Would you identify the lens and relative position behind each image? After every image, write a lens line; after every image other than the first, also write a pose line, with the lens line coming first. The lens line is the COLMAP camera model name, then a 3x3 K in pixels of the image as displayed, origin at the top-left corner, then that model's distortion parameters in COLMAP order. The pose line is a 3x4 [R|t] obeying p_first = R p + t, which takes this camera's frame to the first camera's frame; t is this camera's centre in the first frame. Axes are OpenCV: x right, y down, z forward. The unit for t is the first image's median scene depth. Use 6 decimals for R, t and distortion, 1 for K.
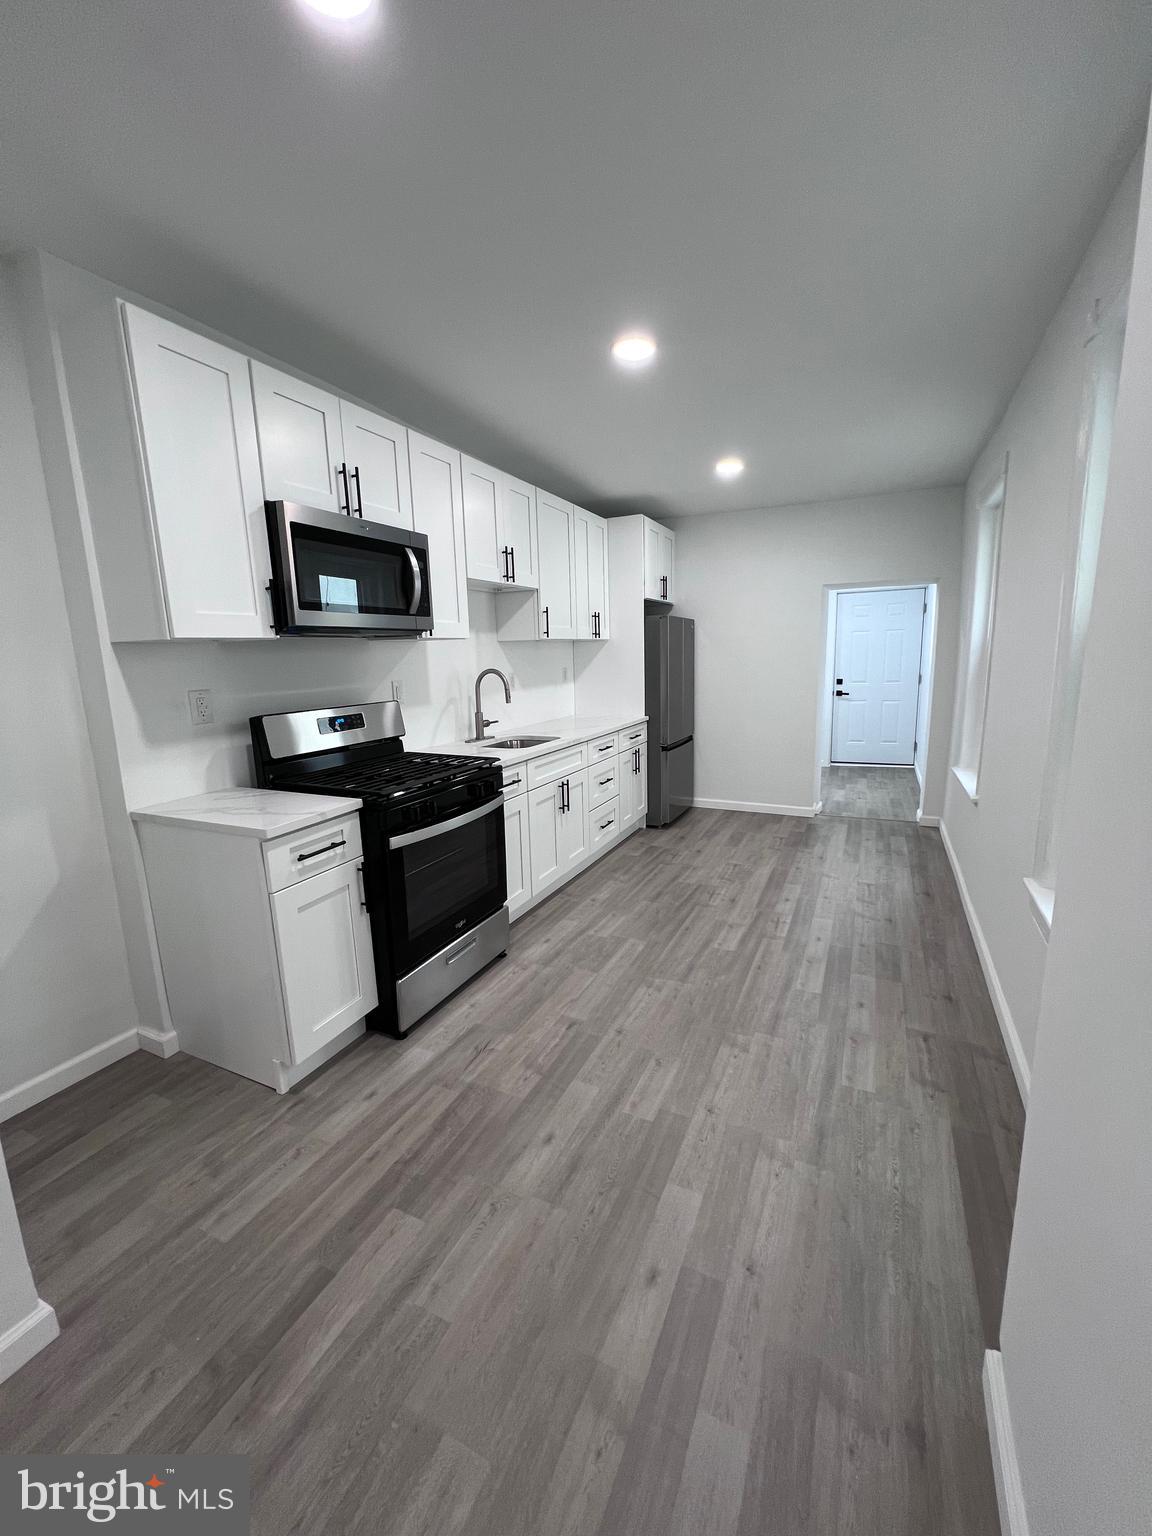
lens RADIAL K [[617.5, 0, 585.3], [0, 617.5, 775.1], [0, 0, 1]] dist [-0.004552, -0.000044]
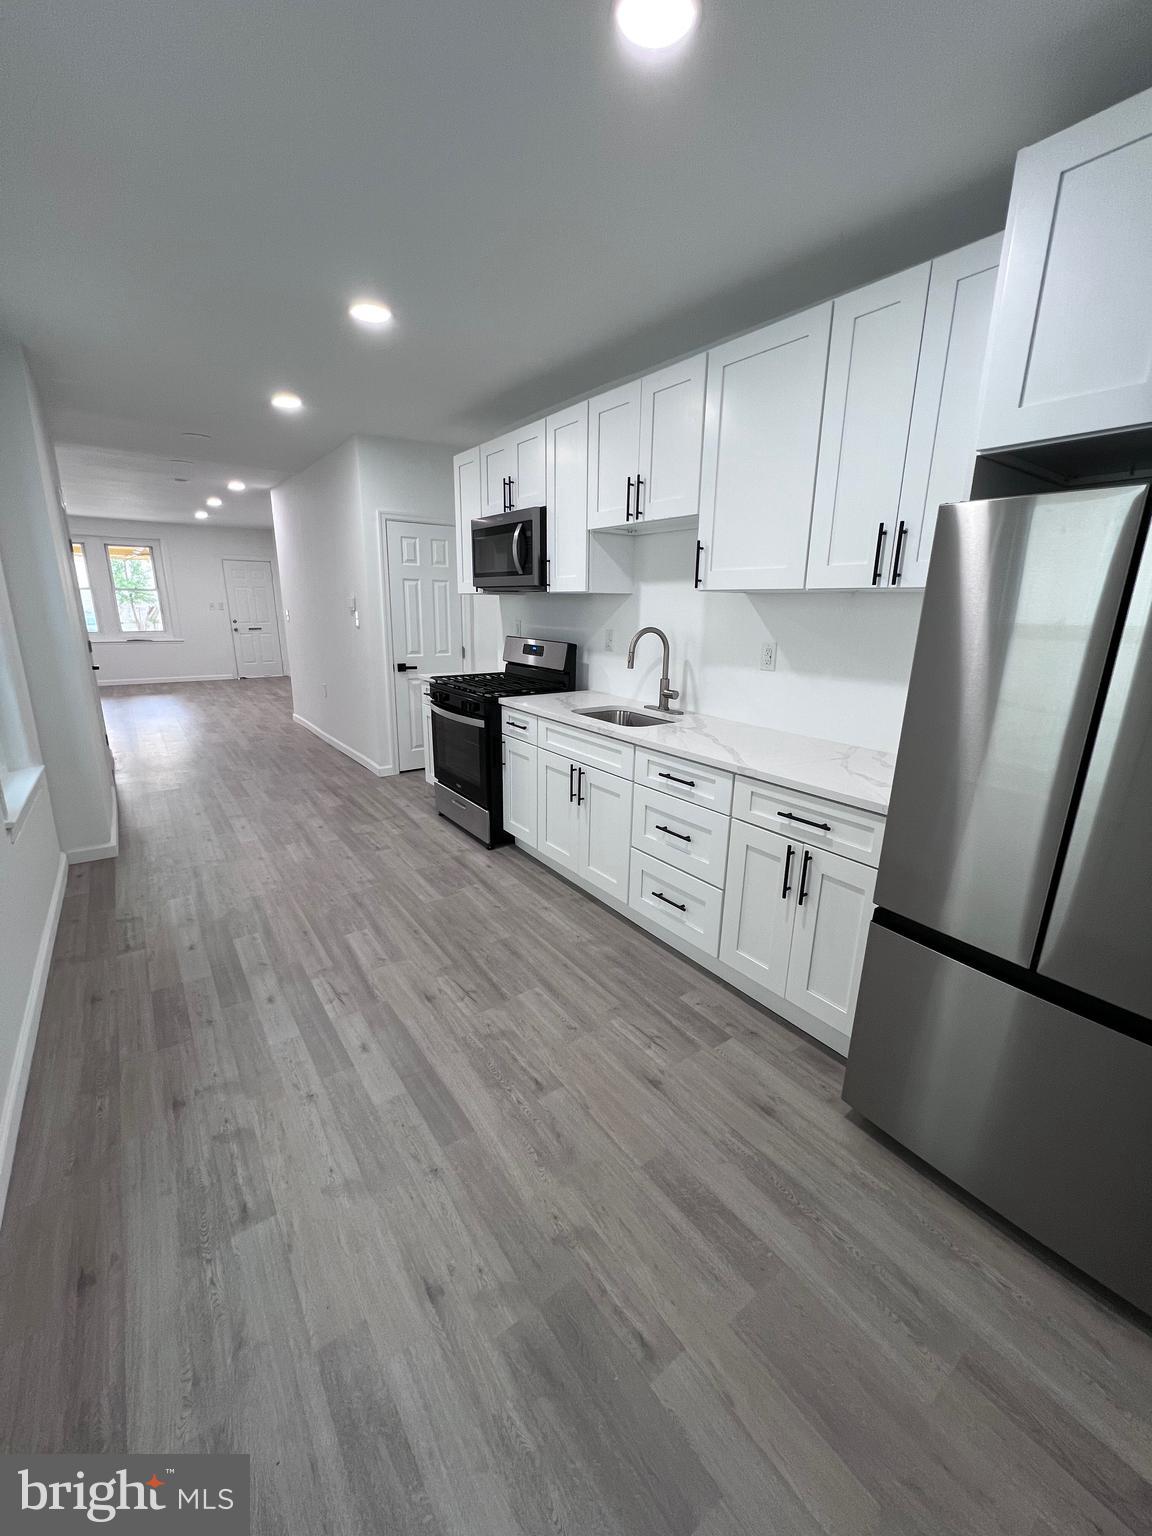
lens RADIAL K [[617.5, 0, 577.9], [0, 617.5, 772.1], [0, 0, 1]] dist [-0.004552, -0.000044]
pose [[-0.487647, 0.247438, -0.837242, 0.717545], [-0.177798, 0.910751, 0.372720, -0.317822], [0.854745, 0.330616, -0.400131, 1.451192]]
